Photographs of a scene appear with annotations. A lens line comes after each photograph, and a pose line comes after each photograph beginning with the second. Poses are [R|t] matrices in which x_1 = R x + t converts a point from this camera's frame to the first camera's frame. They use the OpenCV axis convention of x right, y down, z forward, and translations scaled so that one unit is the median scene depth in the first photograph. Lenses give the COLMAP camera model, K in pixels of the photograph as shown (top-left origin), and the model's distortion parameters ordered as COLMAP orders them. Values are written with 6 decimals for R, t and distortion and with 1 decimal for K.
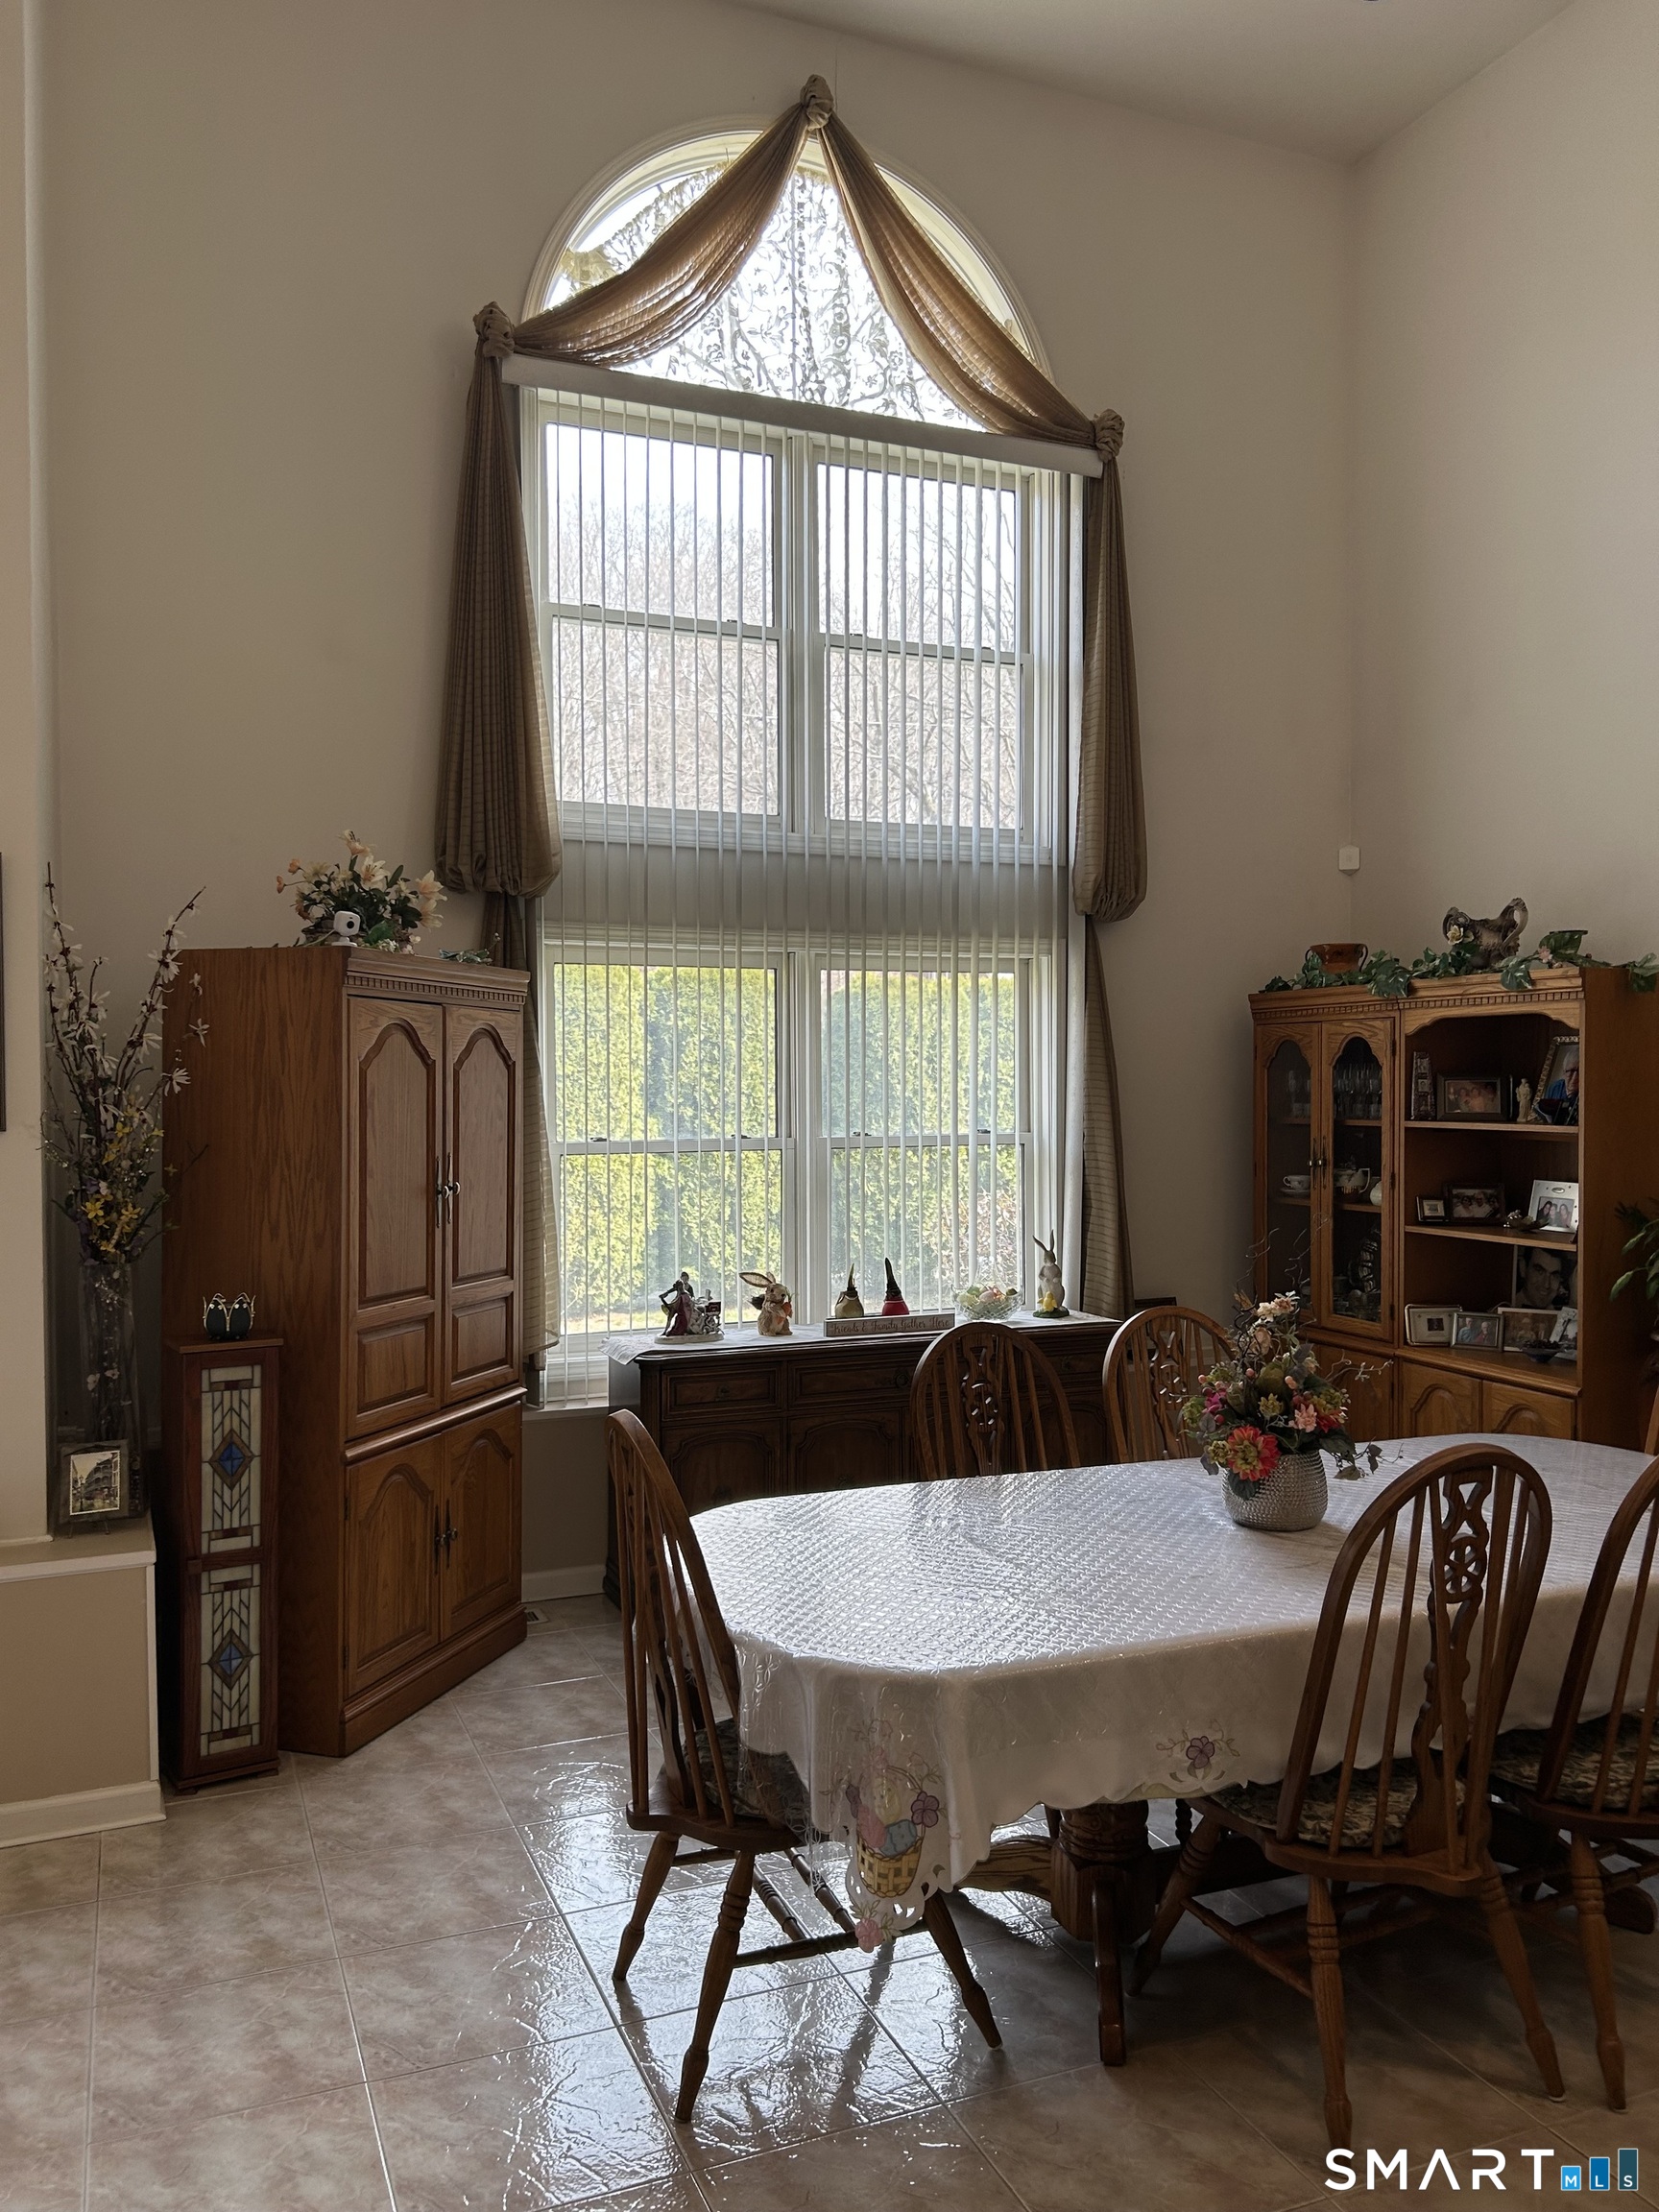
lens RADIAL K [[1663.6, 0, 838.2], [0, 1663.6, 1101.3], [0, 0, 1]] dist [0.053880, -0.050917]
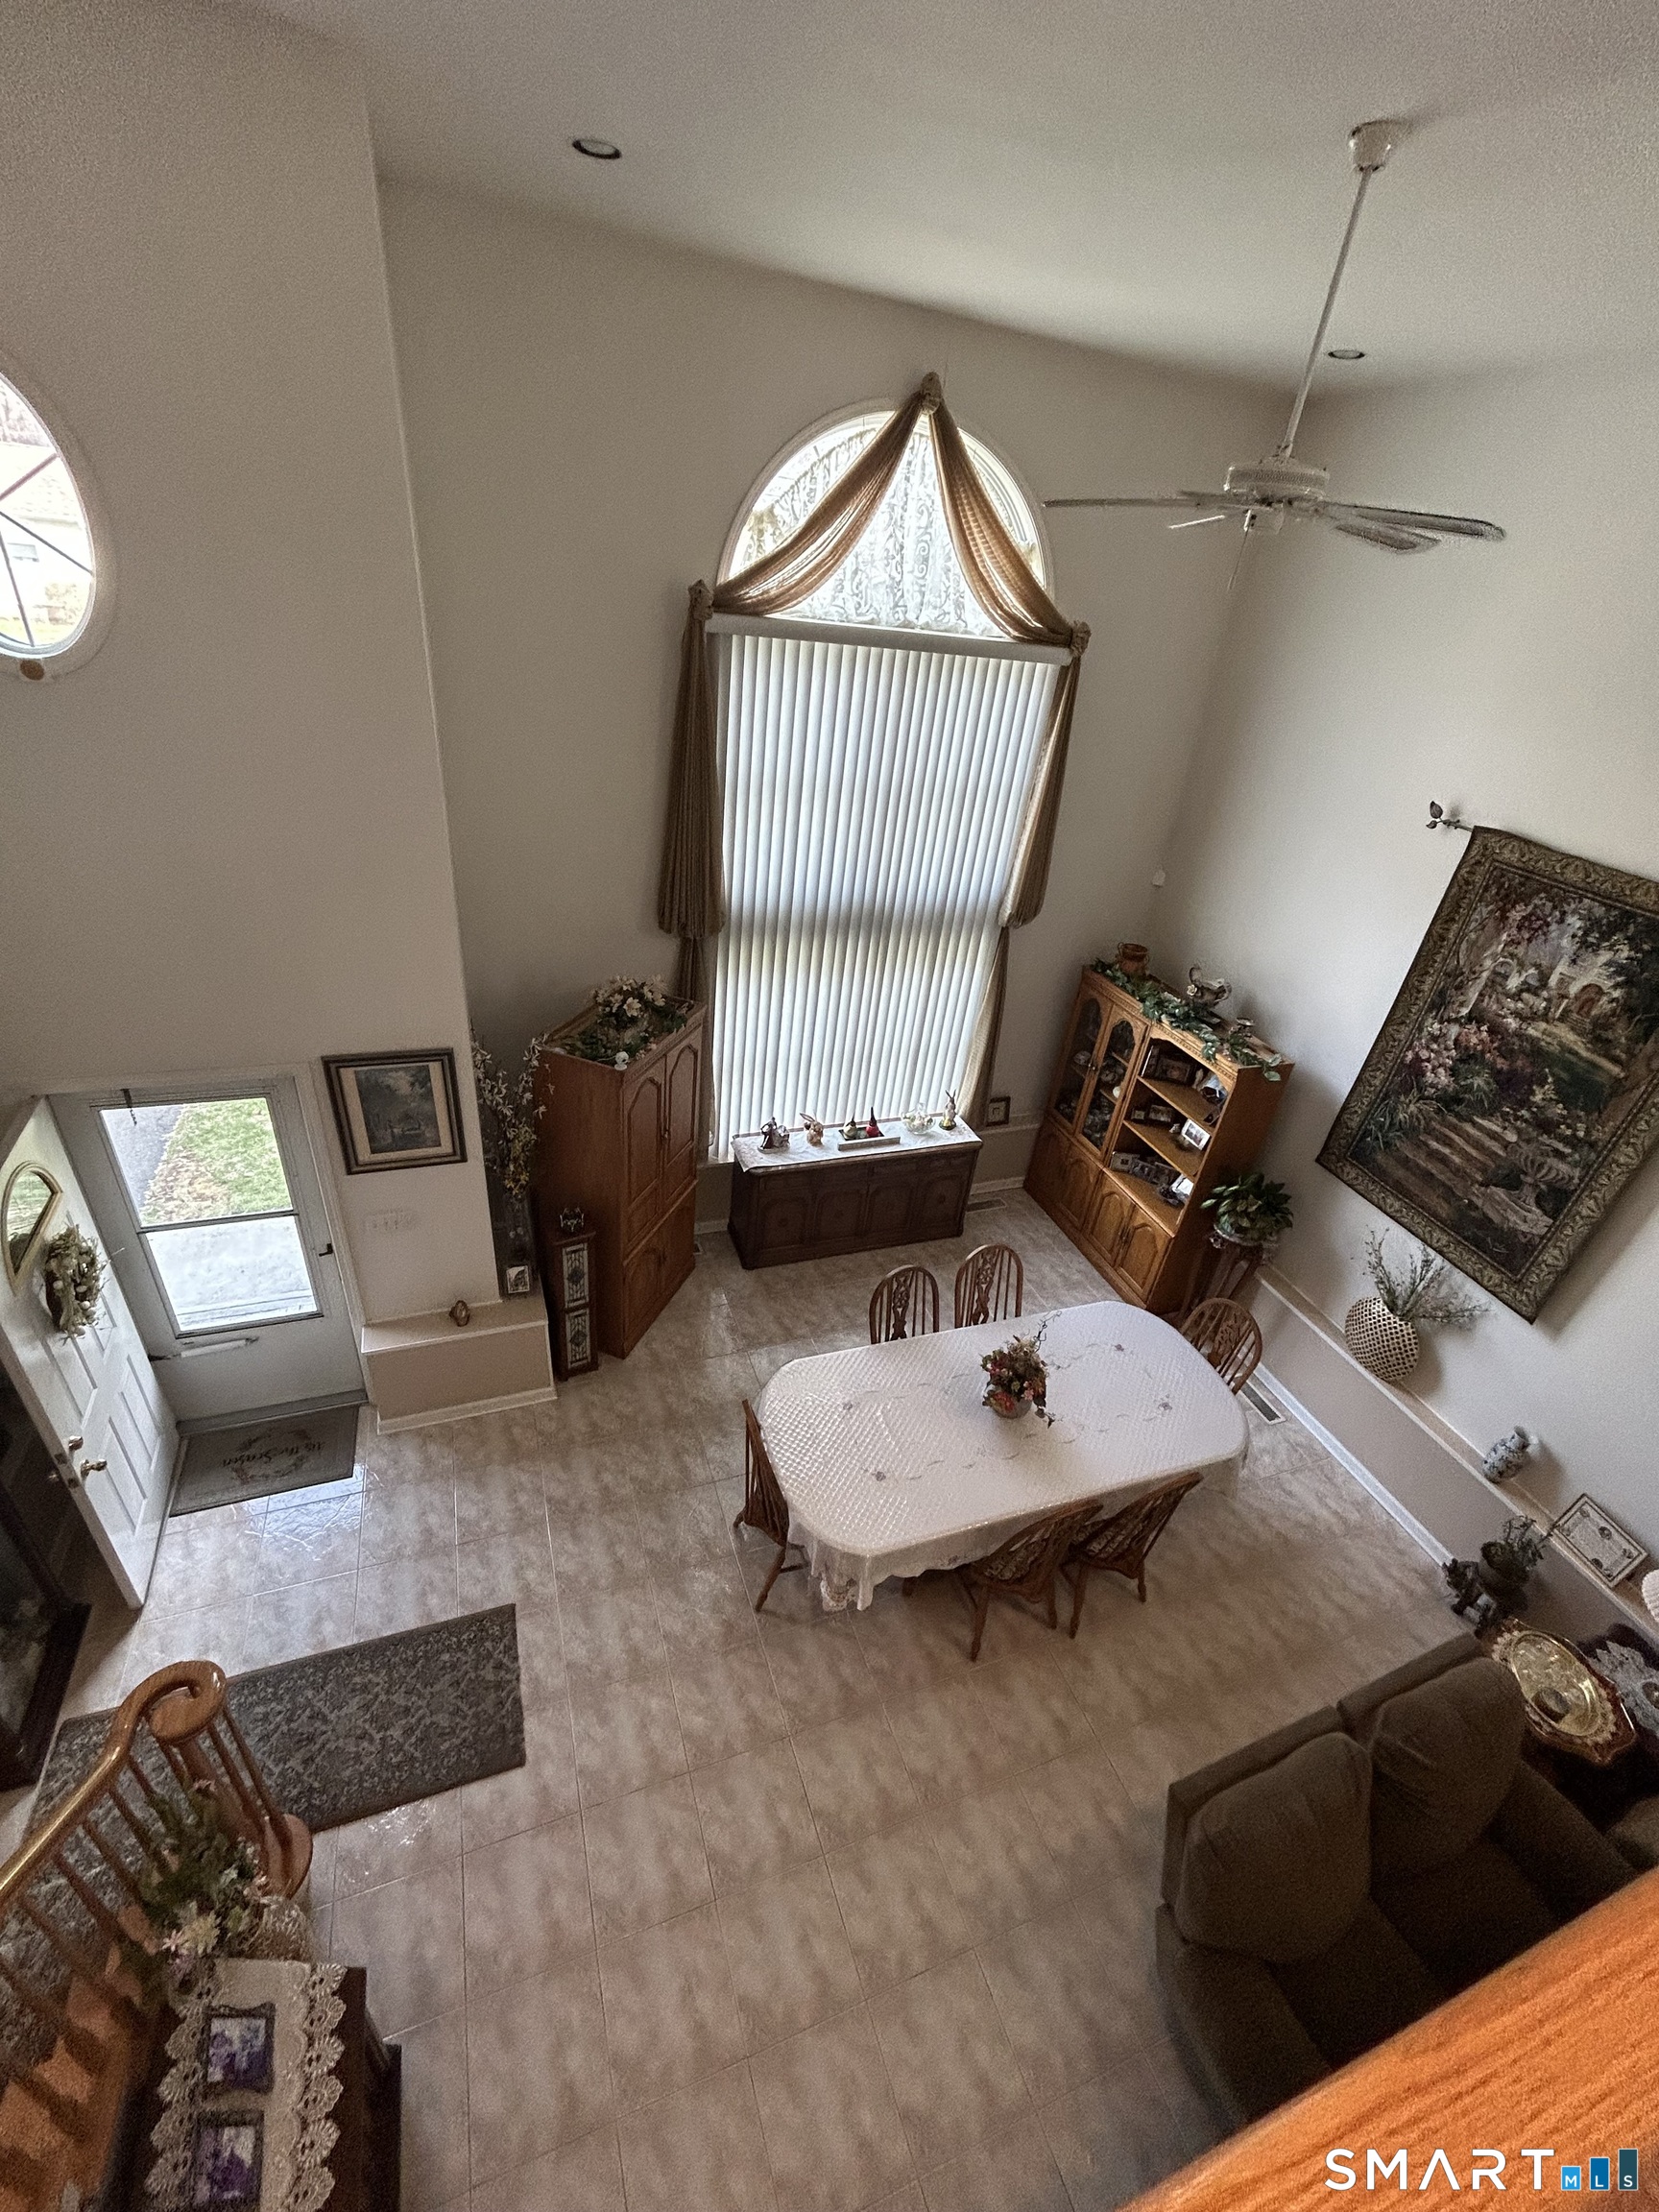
lens RADIAL K [[893.4, 0, 829.8], [0, 893.4, 1106.3], [0, 0, 1]] dist [-0.000975, 0.001773]
pose [[0.993414, 0.112003, 0.024176, -0.056314], [-0.109078, 0.859793, 0.498856, -0.517335], [0.035087, -0.498208, 0.866347, 0.050058]]
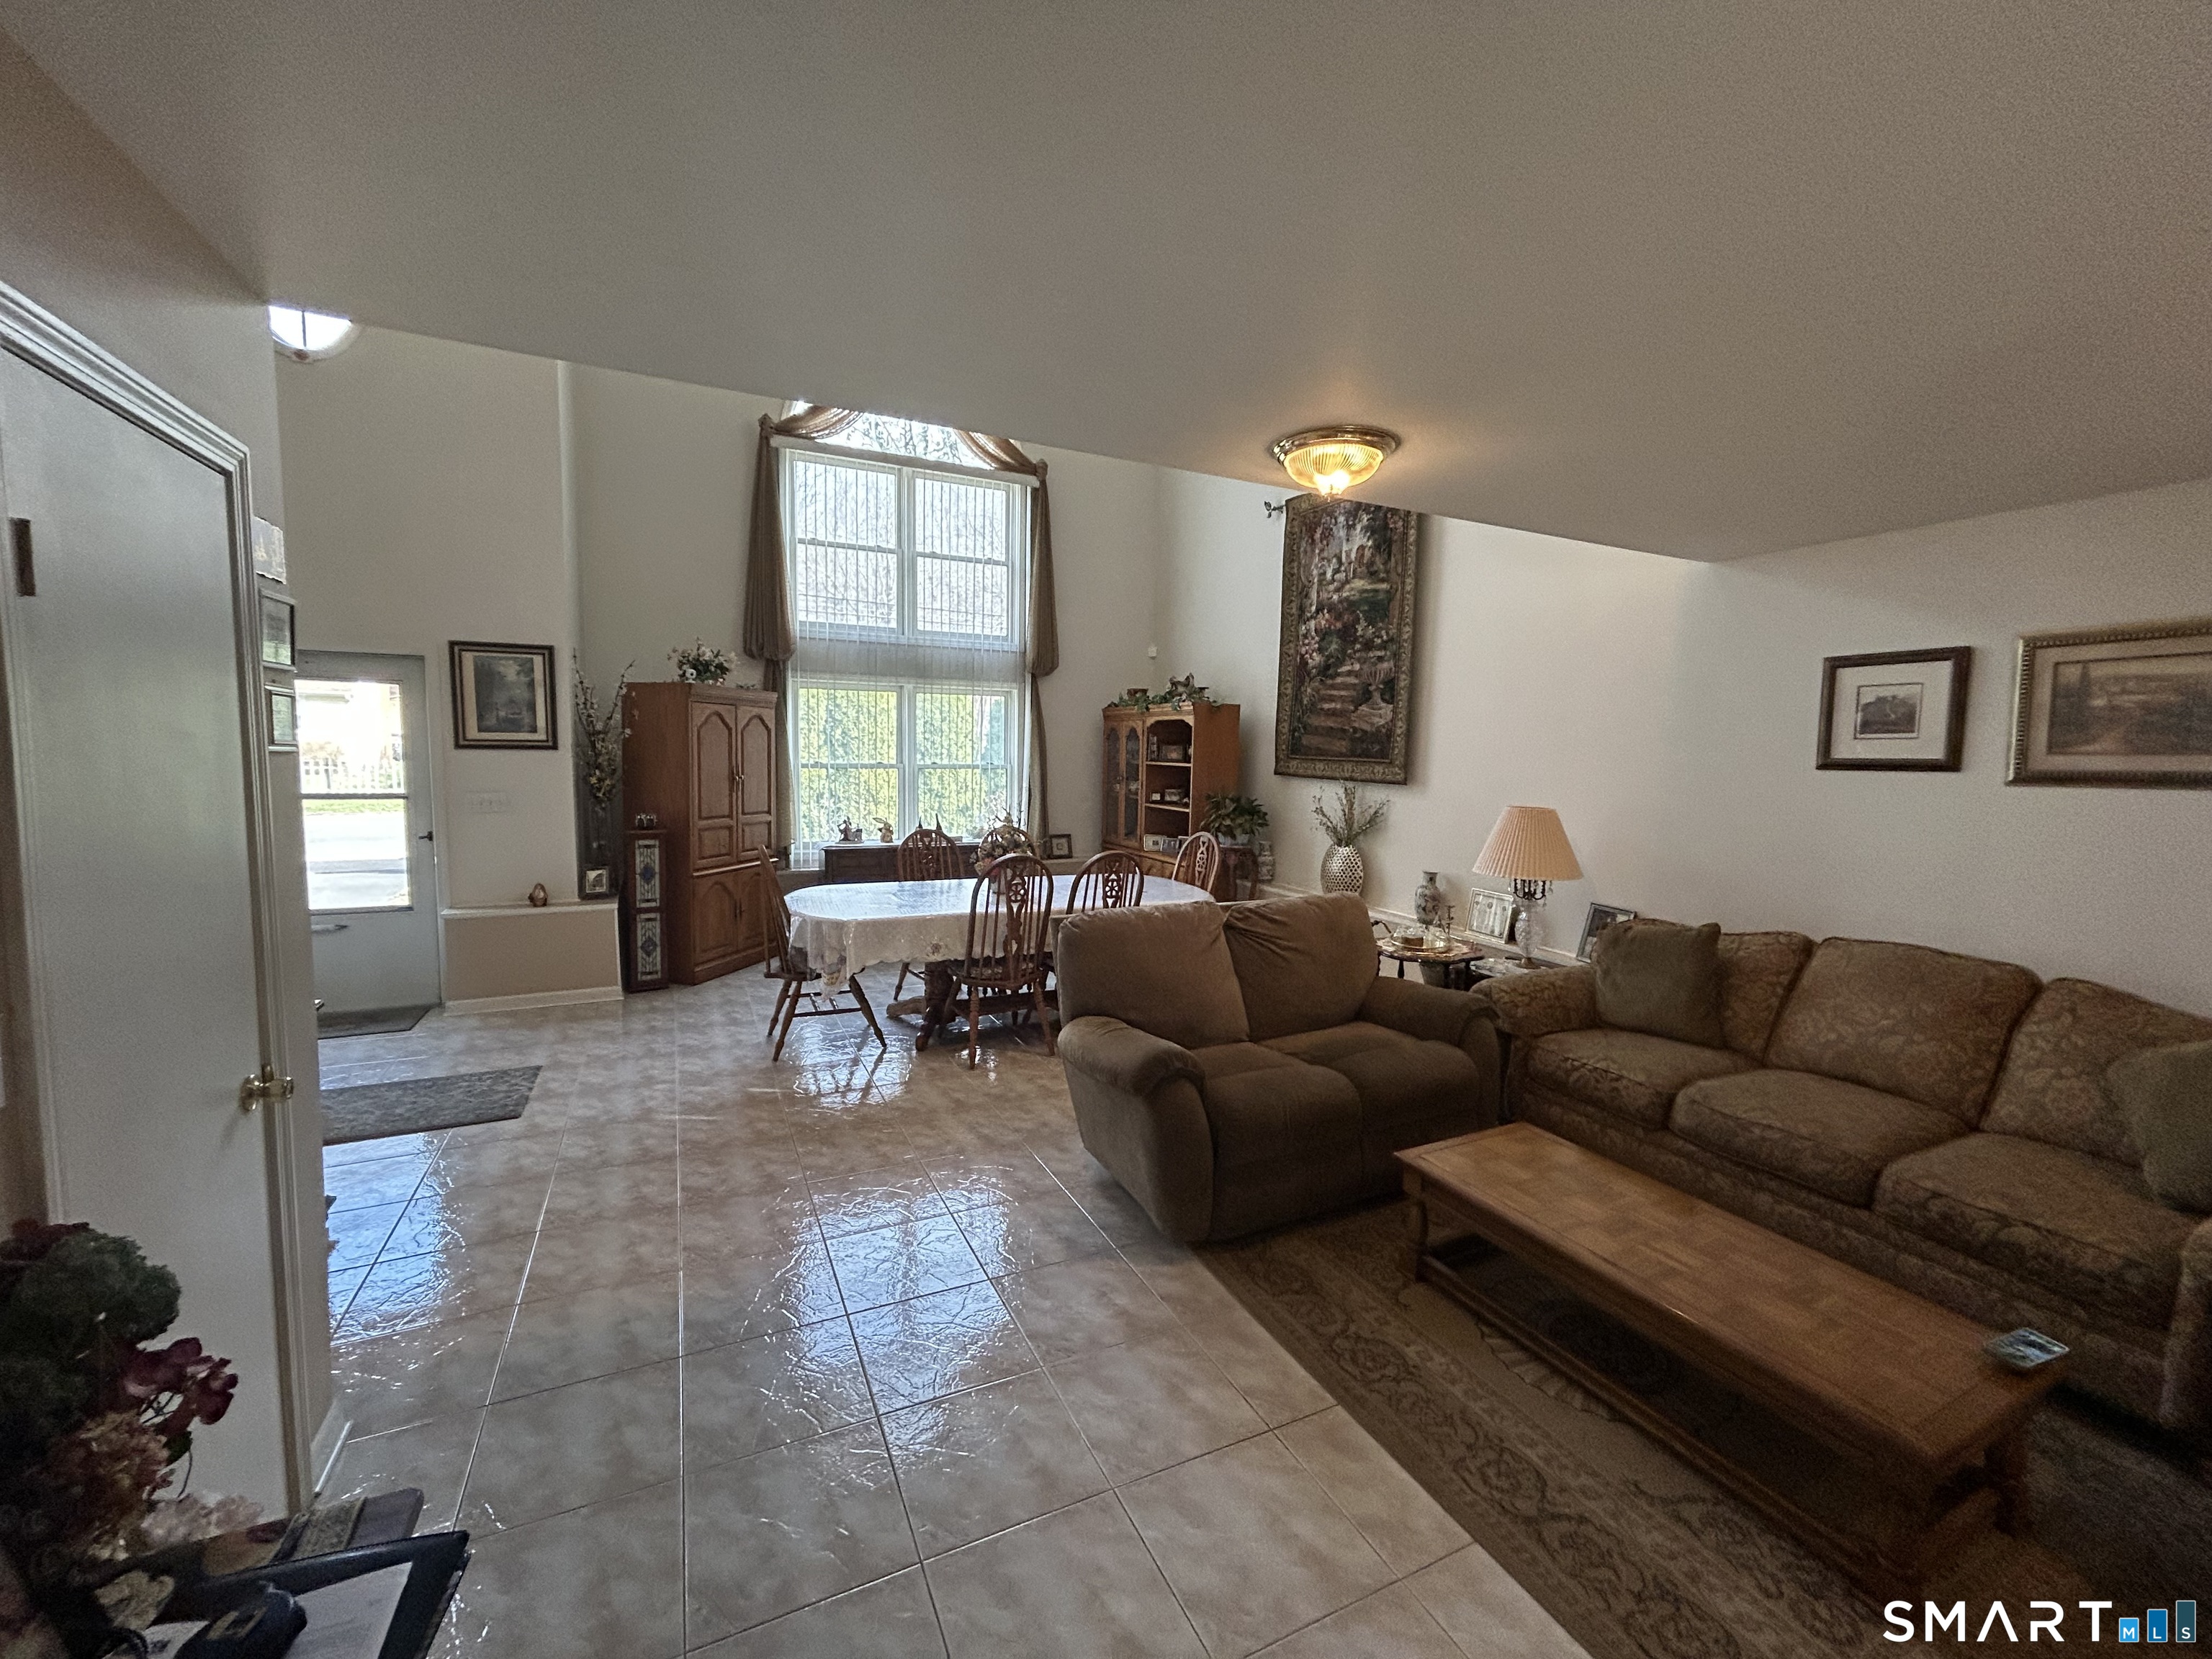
lens RADIAL K [[893.4, 0, 1103.7], [0, 893.4, 827.9], [0, 0, 1]] dist [-0.000975, 0.001773]
pose [[0.998370, 0.017556, 0.054301, 0.236538], [-0.021736, 0.996766, 0.077360, 0.009862], [-0.052767, -0.078414, 0.995523, -0.378189]]
